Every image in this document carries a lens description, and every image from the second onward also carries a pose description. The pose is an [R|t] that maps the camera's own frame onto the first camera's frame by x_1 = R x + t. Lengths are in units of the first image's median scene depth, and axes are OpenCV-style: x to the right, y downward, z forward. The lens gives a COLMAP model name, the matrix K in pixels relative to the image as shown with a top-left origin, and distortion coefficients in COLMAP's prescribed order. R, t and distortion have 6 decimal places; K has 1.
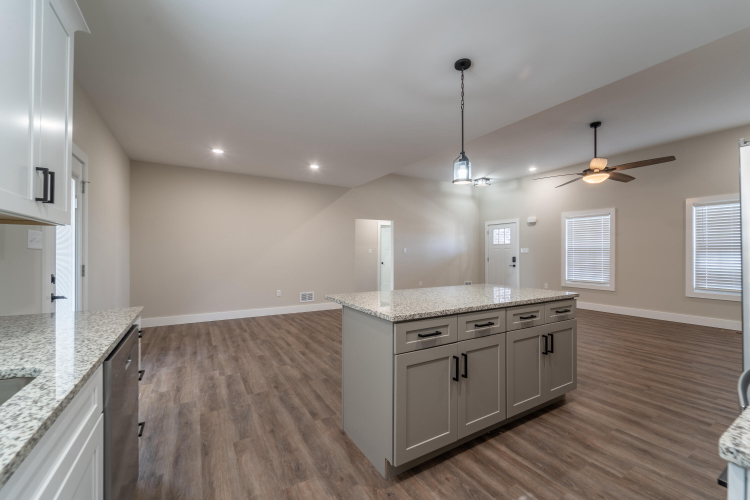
lens RADIAL K [[303.9, 0, 377.1], [0, 303.9, 251.4], [0, 0, 1]] dist [0.000694, -0.000436]
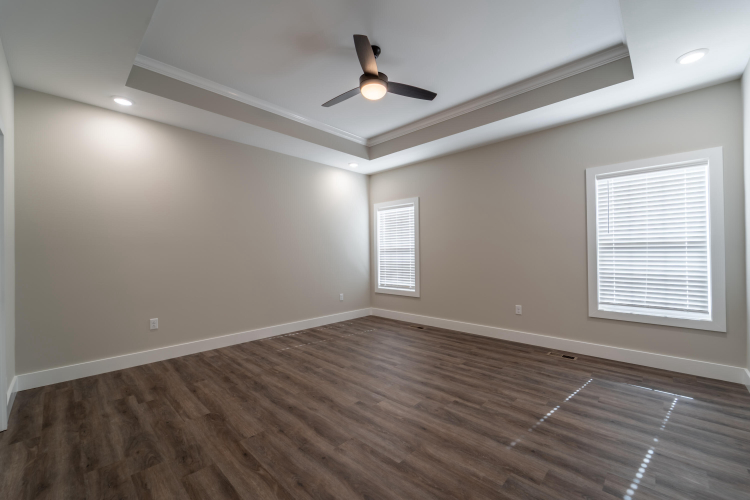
lens RADIAL K [[302.6, 0, 377.5], [0, 302.6, 251.3], [0, 0, 1]] dist [-0.000218, -0.000468]
pose [[0.963286, -0.009915, 0.268294, 0.552120], [0.011902, 0.999912, -0.005780, 0.003789], [-0.268213, 0.008761, 0.963320, 0.336486]]
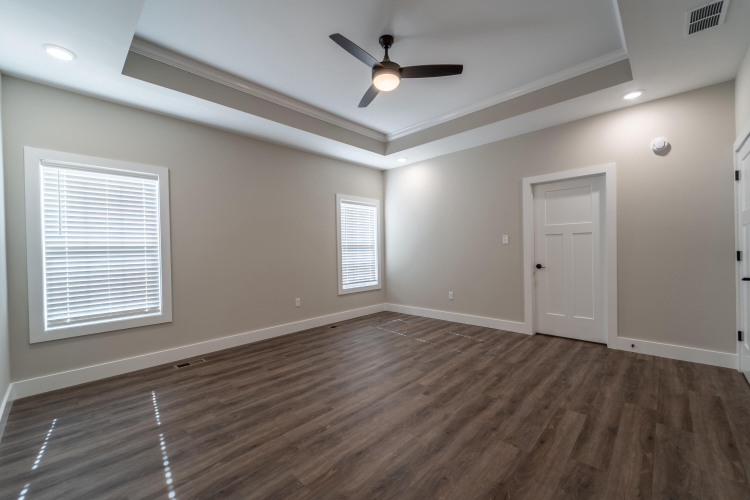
lens RADIAL K [[302.6, 0, 377.5], [0, 302.6, 251.3], [0, 0, 1]] dist [-0.000218, -0.000468]
pose [[-0.268720, -0.002709, 0.963215, 0.228603], [0.019193, 0.999782, 0.008166, 0.003015], [-0.963027, 0.020682, -0.268609, 0.950534]]
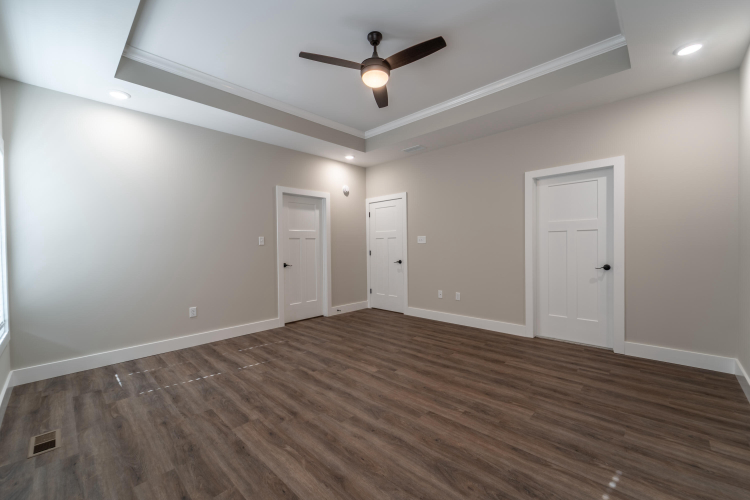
lens RADIAL K [[303.9, 0, 377.1], [0, 303.9, 251.4], [0, 0, 1]] dist [0.000694, -0.000436]
pose [[-0.962233, 0.017294, -0.271676, 0.809431], [0.013129, 0.999767, 0.017141, 0.003522], [0.271910, 0.012927, -0.962236, 1.261872]]
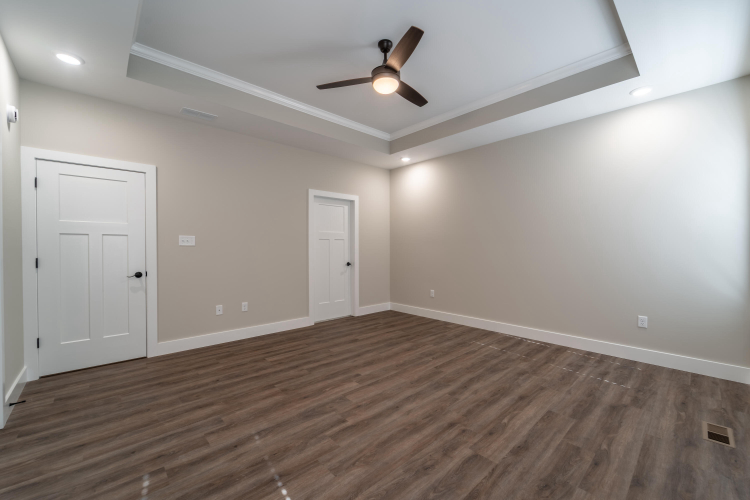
lens RADIAL K [[303.9, 0, 377.1], [0, 303.9, 251.4], [0, 0, 1]] dist [0.000694, -0.000436]
pose [[0.209760, 0.009369, -0.977708, 1.152118], [0.002792, 0.999944, 0.010181, 0.003217], [0.977749, -0.004866, 0.209722, 0.688496]]
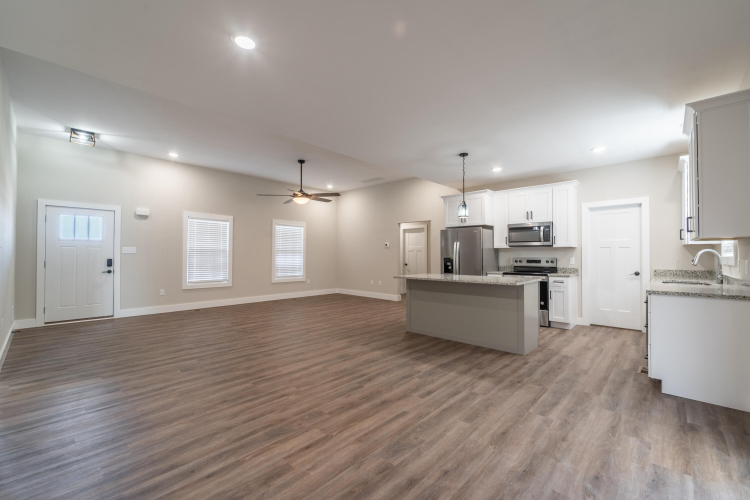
lens RADIAL K [[311.9, 0, 377.6], [0, 311.9, 252.1], [0, 0, 1]] dist [0.000235, -0.000181]
pose [[-0.274100, 0.009282, 0.961656, -0.650187], [-0.009207, 0.999882, -0.012275, 0.008329], [-0.961657, -0.012218, -0.273982, 0.930544]]
